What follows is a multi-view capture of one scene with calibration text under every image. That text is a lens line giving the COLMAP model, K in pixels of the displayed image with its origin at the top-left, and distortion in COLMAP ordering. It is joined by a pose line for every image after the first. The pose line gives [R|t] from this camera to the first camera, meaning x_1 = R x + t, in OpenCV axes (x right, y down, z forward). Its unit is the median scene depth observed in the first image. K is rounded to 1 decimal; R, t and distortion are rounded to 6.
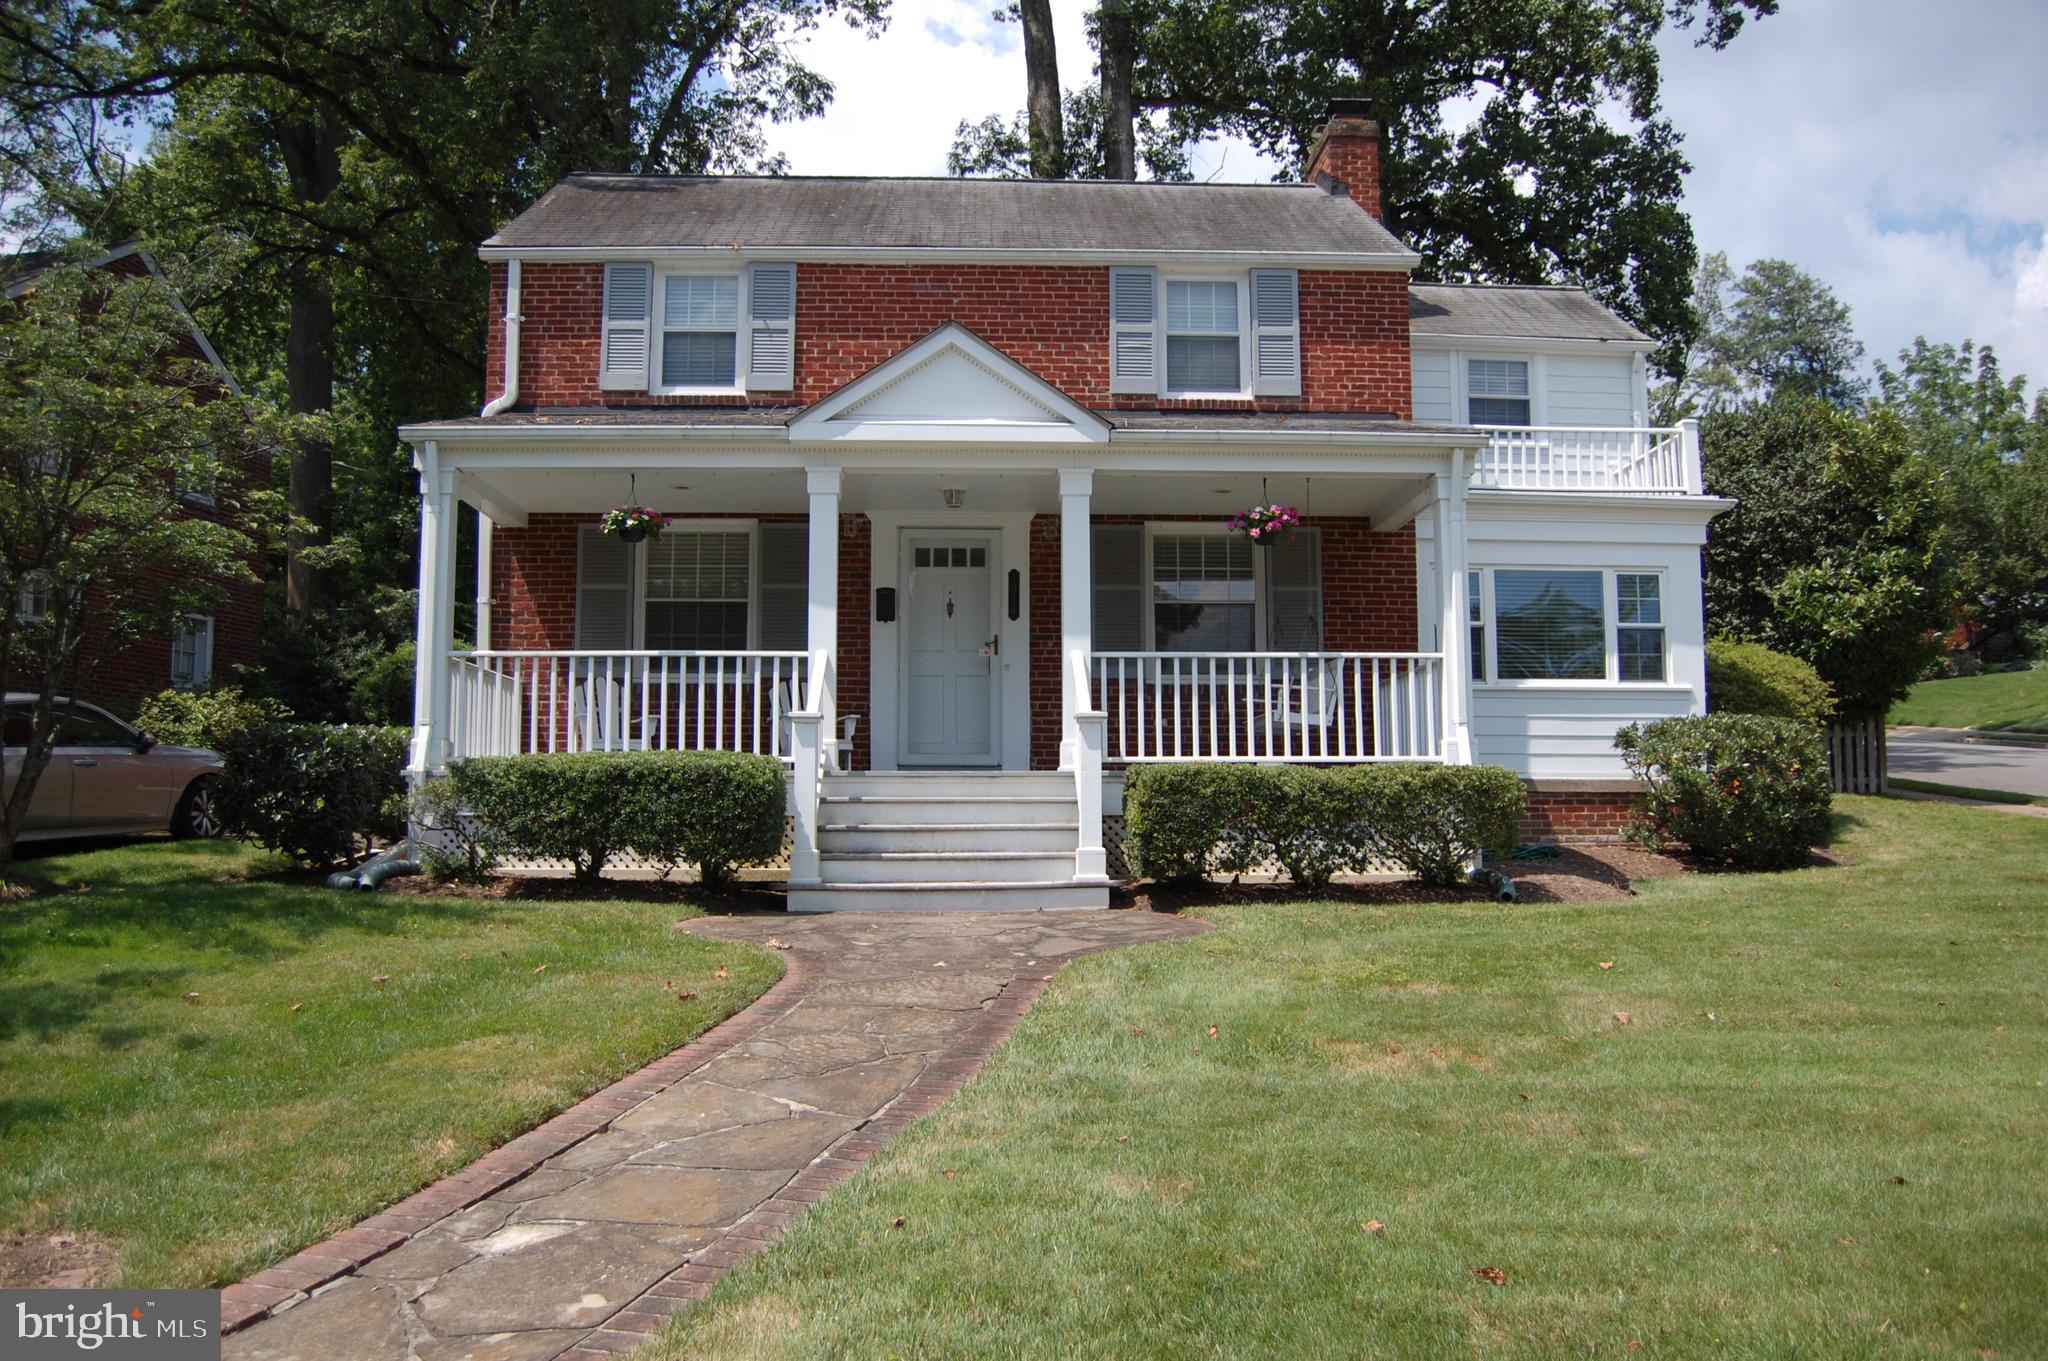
lens RADIAL K [[1588.3, 0, 1020.3], [0, 1588.3, 673.3], [0, 0, 1]] dist [-0.090778, 0.033923]
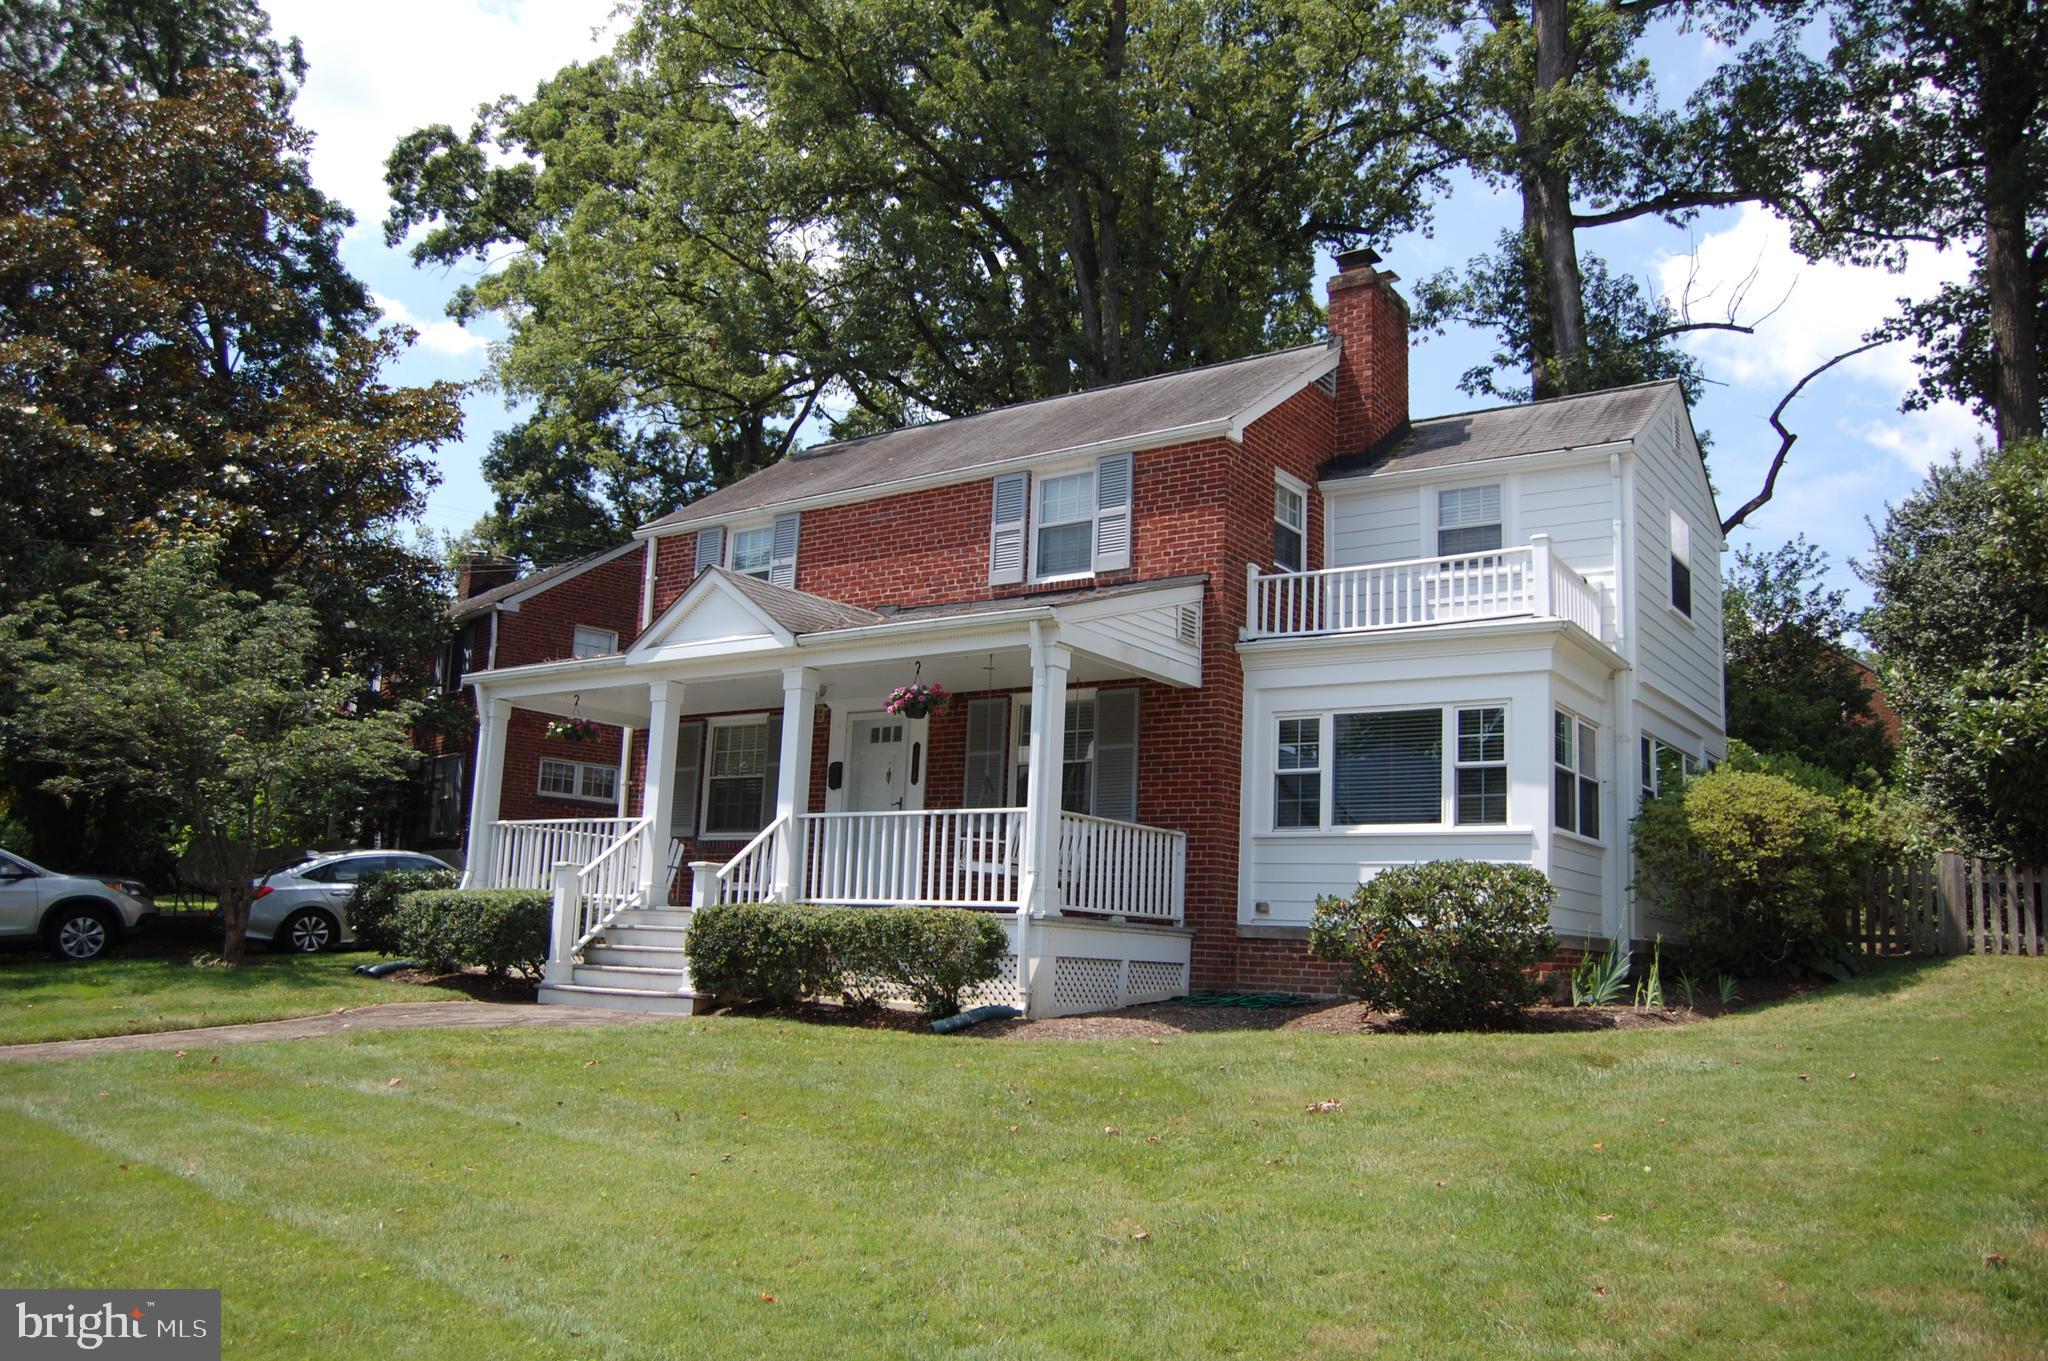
lens RADIAL K [[1588.3, 0, 1017.0], [0, 1588.3, 691.6], [0, 0, 1]] dist [-0.090778, 0.033923]
pose [[0.784486, -0.068685, -0.616331, 0.781566], [0.020791, 0.996202, -0.084555, -0.000184], [0.619798, 0.053518, 0.782934, 0.101132]]
